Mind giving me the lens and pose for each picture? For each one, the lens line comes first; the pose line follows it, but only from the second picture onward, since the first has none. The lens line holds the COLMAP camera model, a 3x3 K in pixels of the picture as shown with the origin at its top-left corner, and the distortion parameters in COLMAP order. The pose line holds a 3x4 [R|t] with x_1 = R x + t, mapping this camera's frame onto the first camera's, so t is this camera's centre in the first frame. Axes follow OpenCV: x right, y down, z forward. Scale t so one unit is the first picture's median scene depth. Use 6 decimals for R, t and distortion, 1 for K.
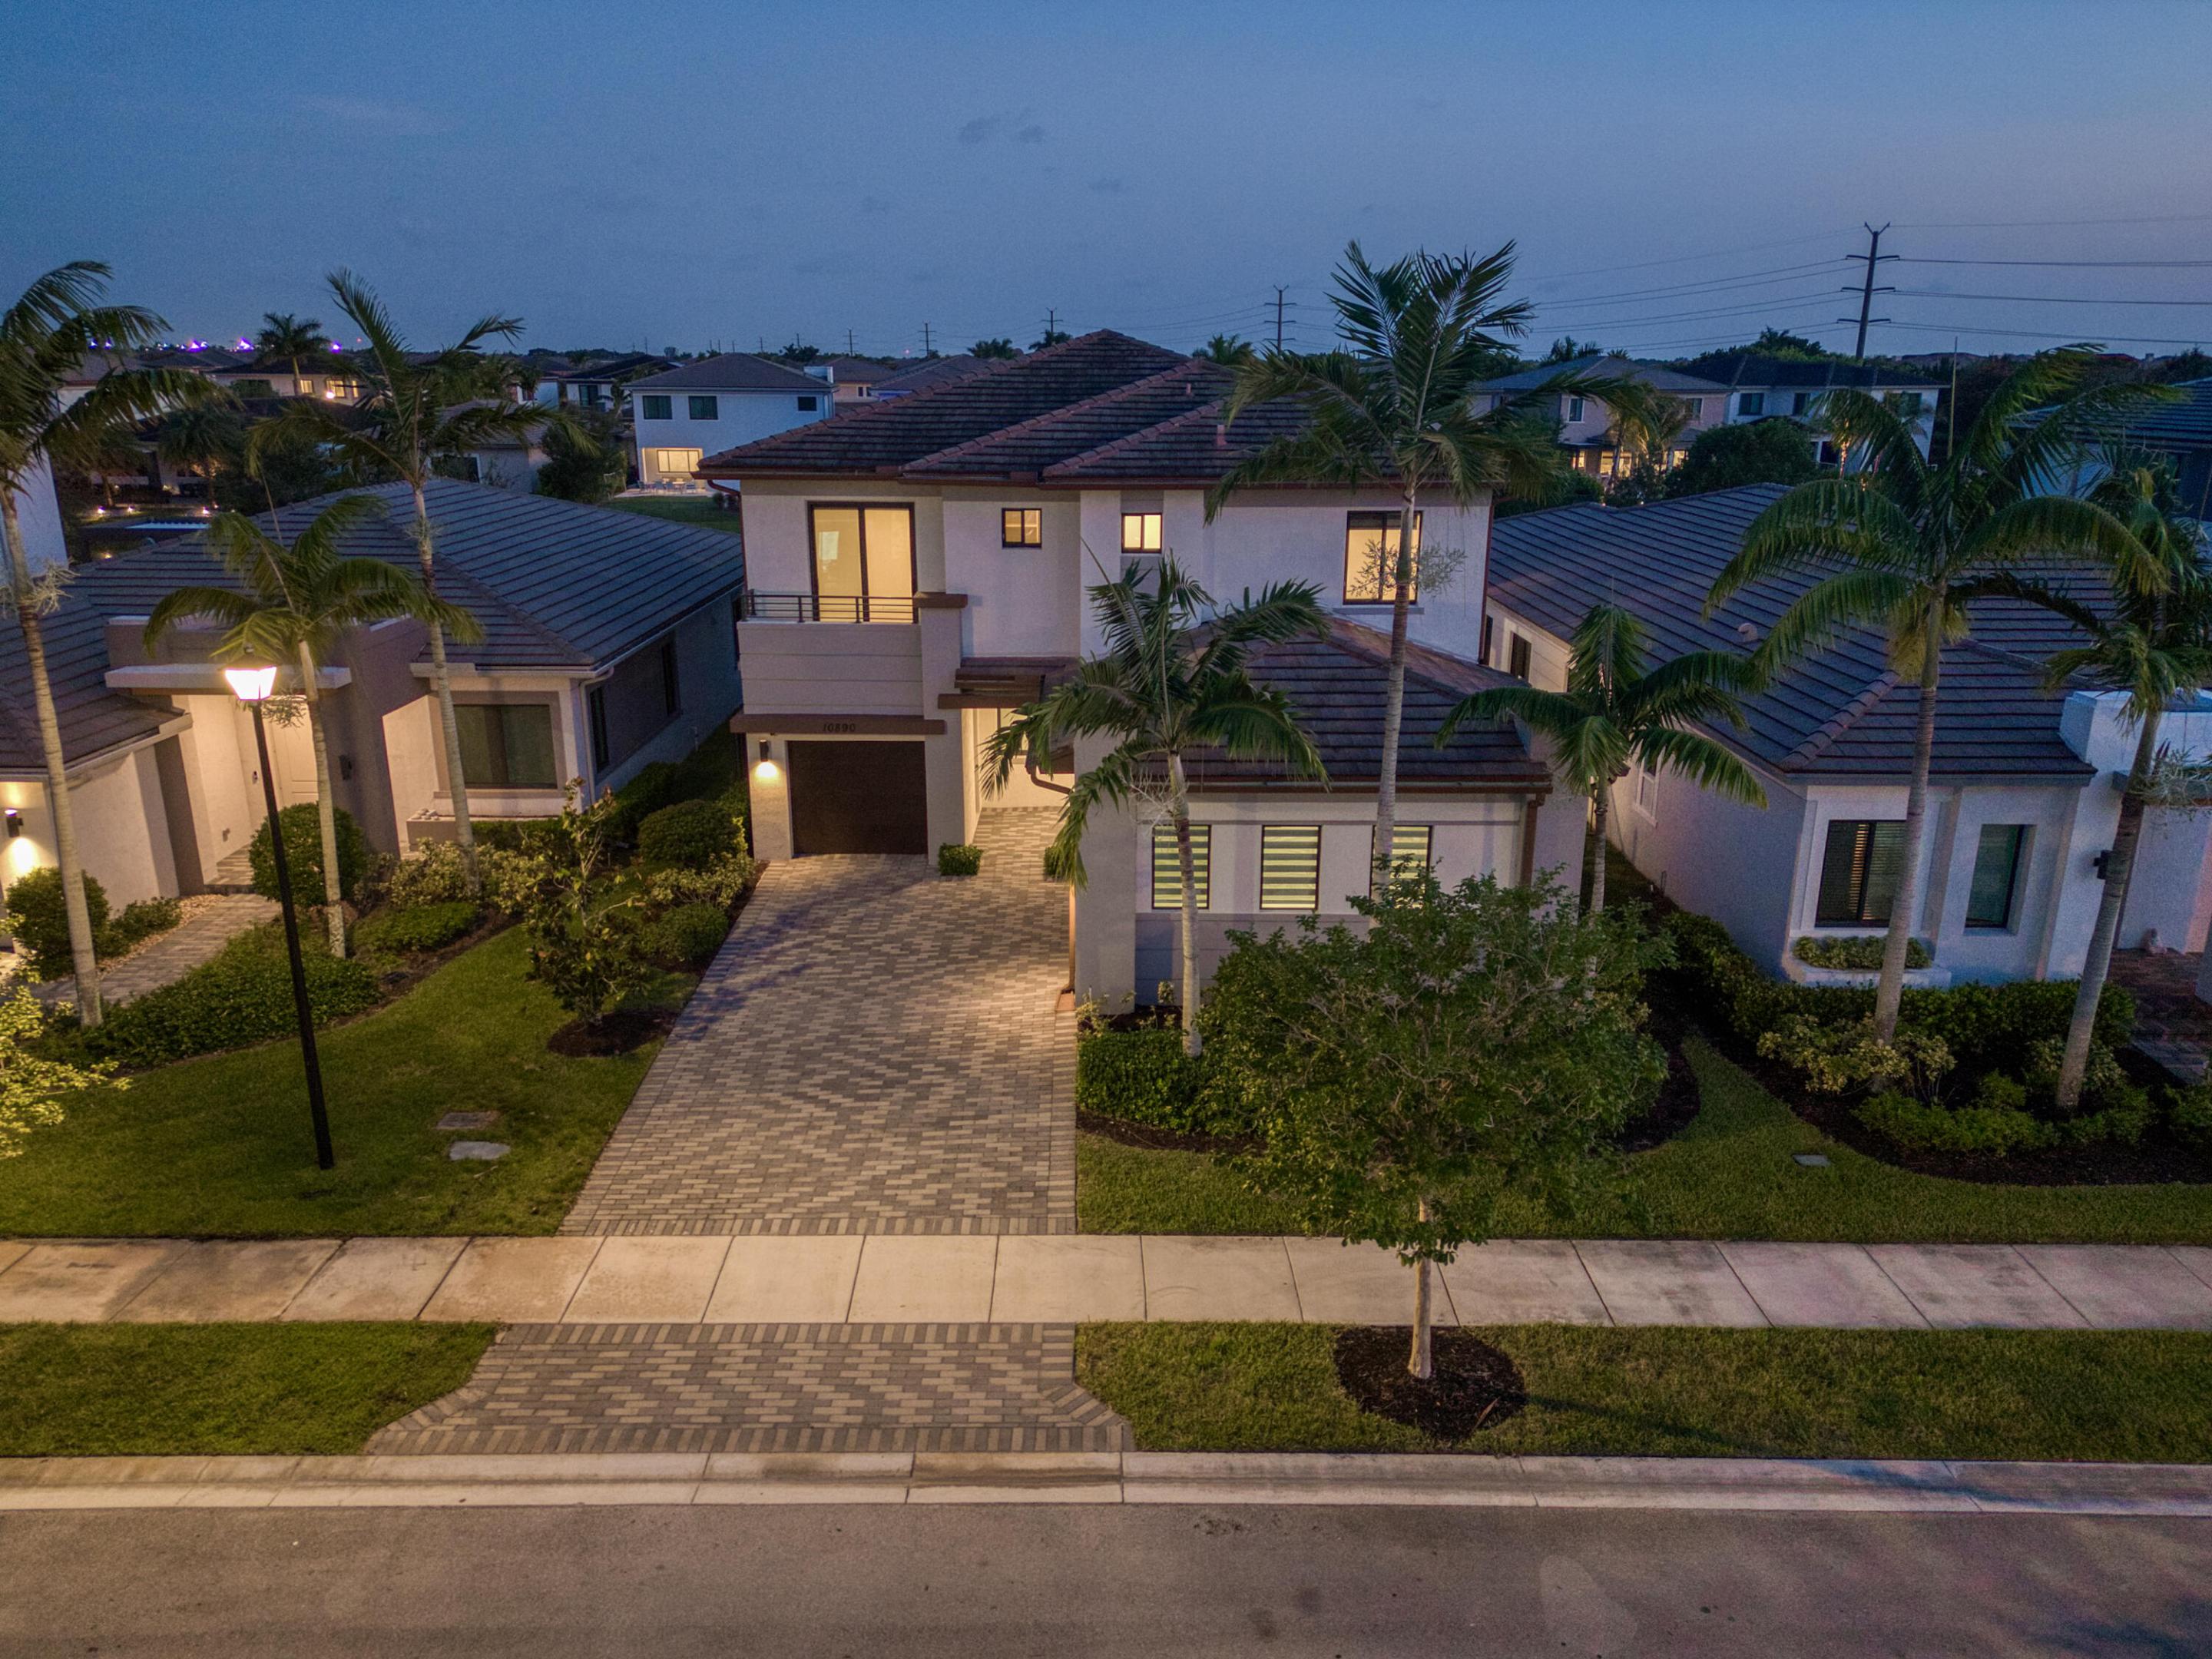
lens RADIAL K [[1550.8, 0, 1106.0], [0, 1550.8, 829.5], [0, 0, 1]] dist [0.056786, -0.039733]
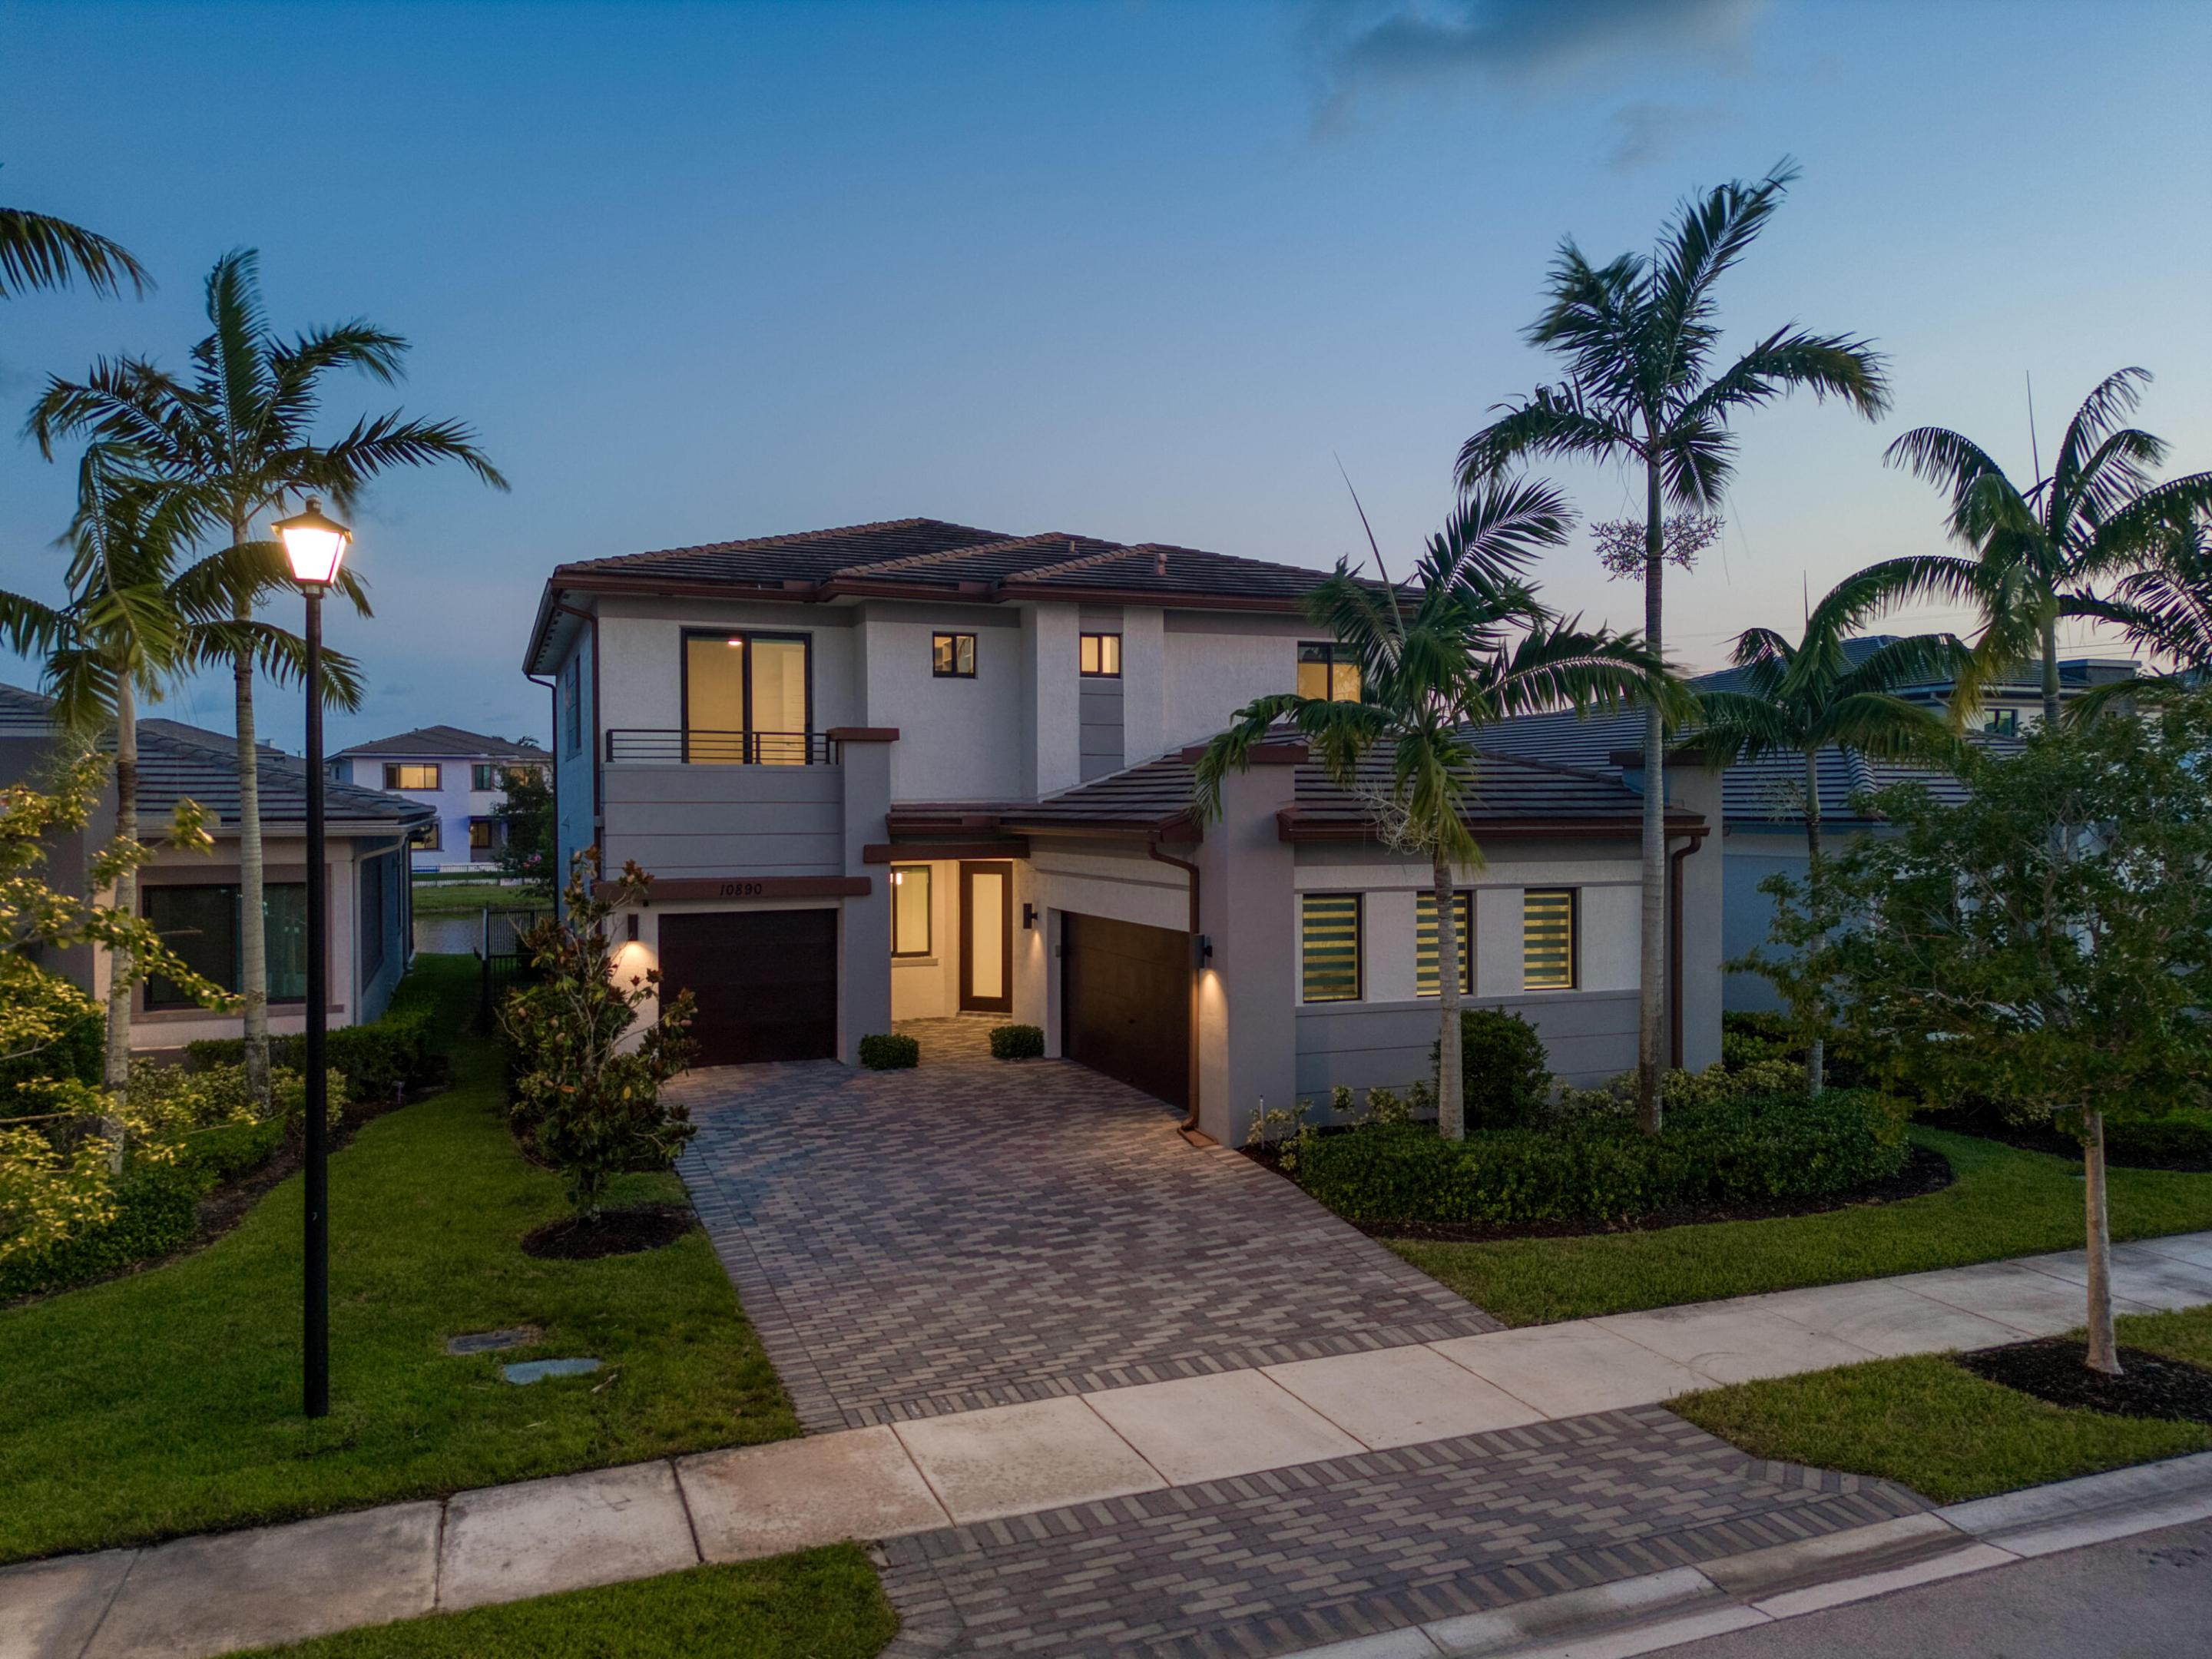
lens RADIAL K [[1550.8, 0, 1106.0], [0, 1550.8, 829.5], [0, 0, 1]] dist [0.056786, -0.039733]
pose [[0.930559, -0.012322, 0.365934, -0.459727], [0.109740, 0.962873, -0.246643, 0.192820], [-0.349309, 0.269673, 0.897363, 0.339192]]
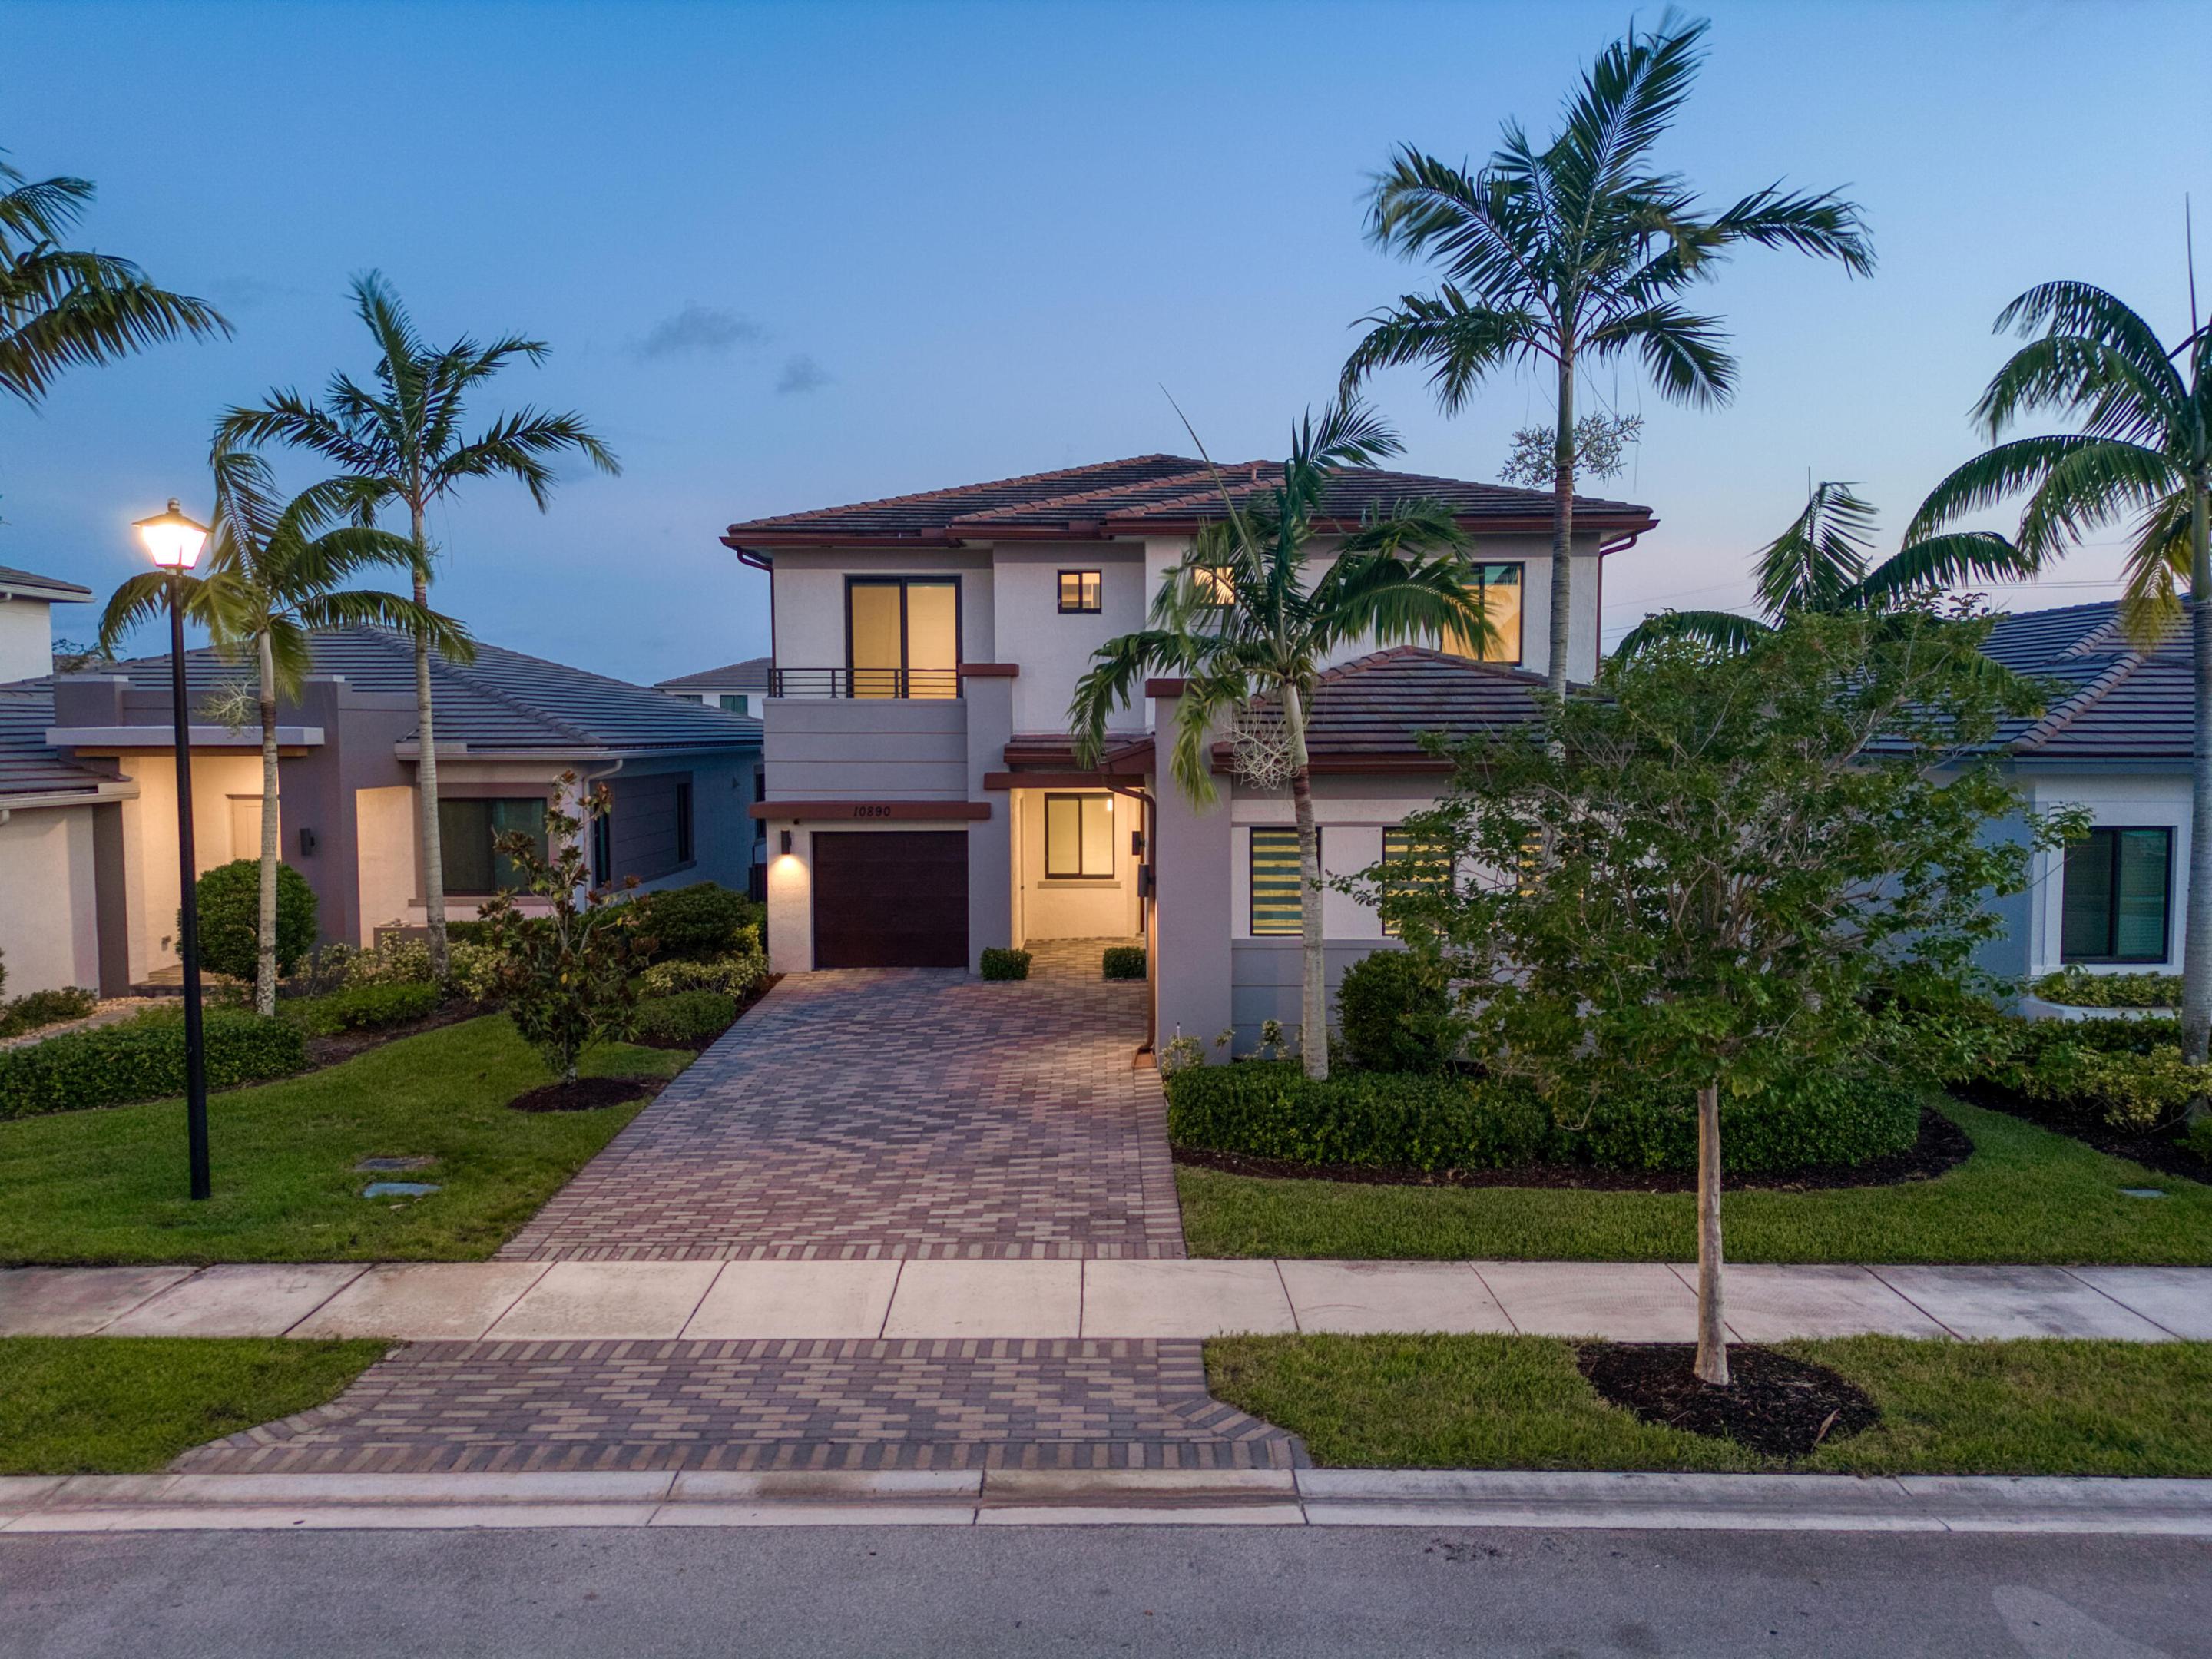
lens RADIAL K [[1545.4, 0, 1106.0], [0, 1545.4, 829.5], [0, 0, 1]] dist [0.064429, -0.055328]
pose [[0.999956, -0.005543, -0.007614, -0.050753], [0.003713, 0.974998, -0.222182, 0.223304], [0.008655, 0.222144, 0.974975, 0.230159]]
